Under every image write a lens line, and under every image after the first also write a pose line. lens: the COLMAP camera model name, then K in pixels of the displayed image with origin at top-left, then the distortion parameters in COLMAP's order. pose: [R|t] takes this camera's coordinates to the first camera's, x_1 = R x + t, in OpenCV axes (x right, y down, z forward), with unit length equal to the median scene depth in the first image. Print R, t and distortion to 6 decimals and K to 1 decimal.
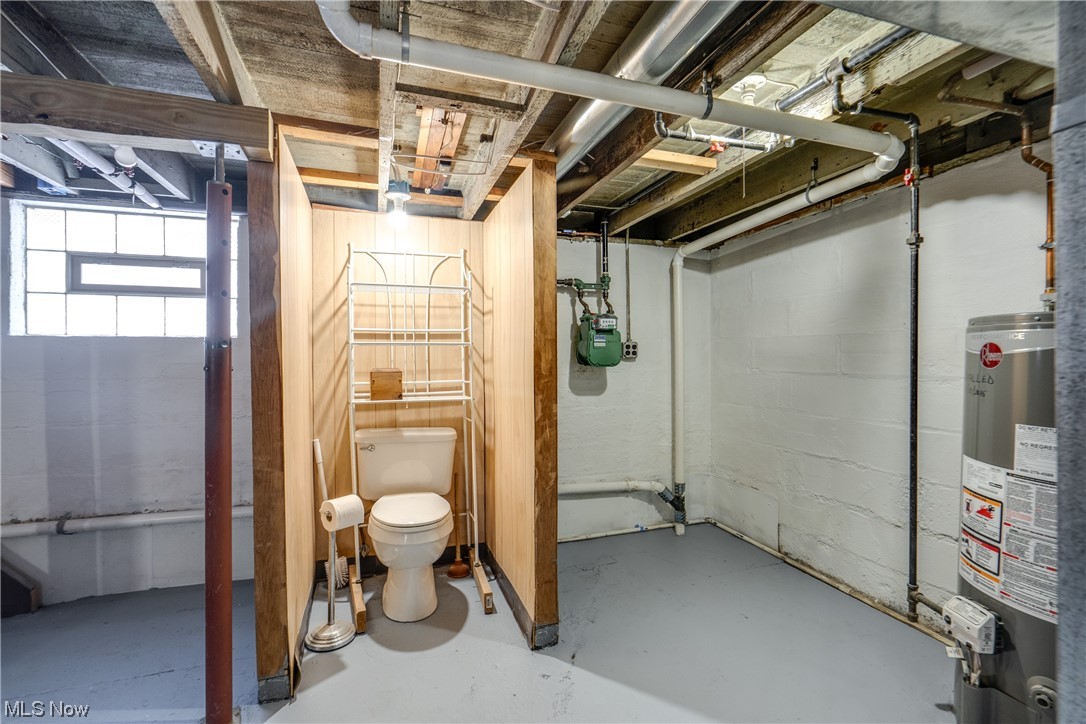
lens RADIAL K [[496.2, 0, 562.0], [0, 496.2, 362.1], [0, 0, 1]] dist [-0.001276, 0.000385]
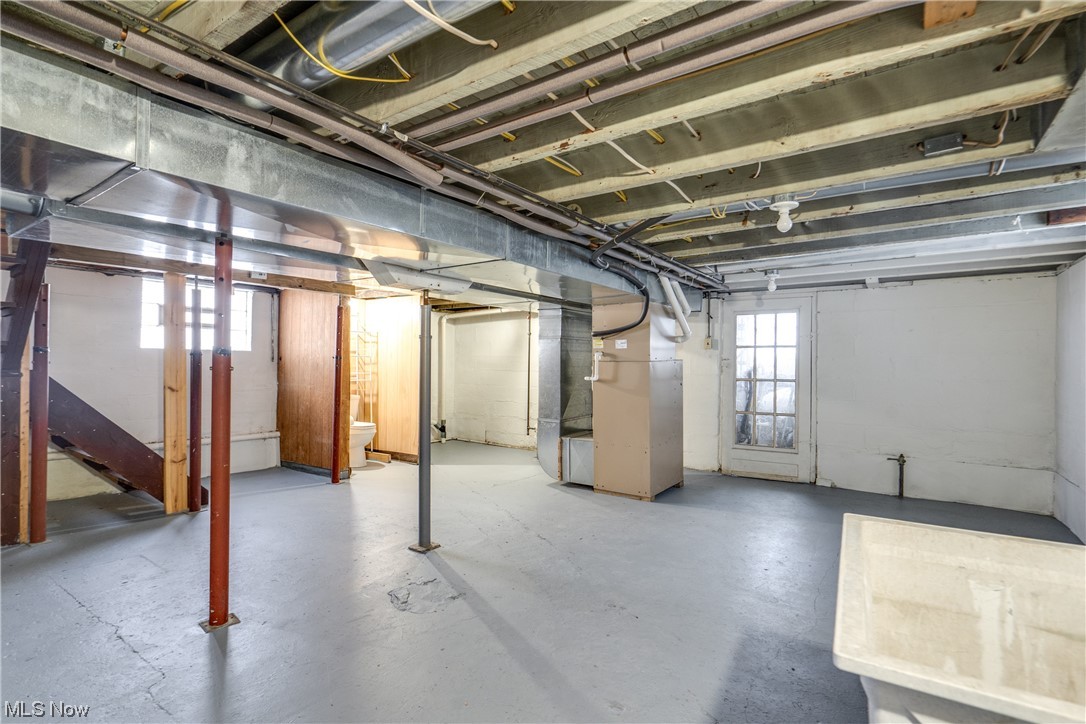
lens RADIAL K [[511.3, 0, 547.9], [0, 511.3, 366.5], [0, 0, 1]] dist [-0.001572, 0.000110]
pose [[0.807607, 0.009828, 0.589640, -0.731616], [-0.002696, 0.999912, -0.012973, 0.035203], [-0.589715, 0.008887, 0.807562, -1.112848]]
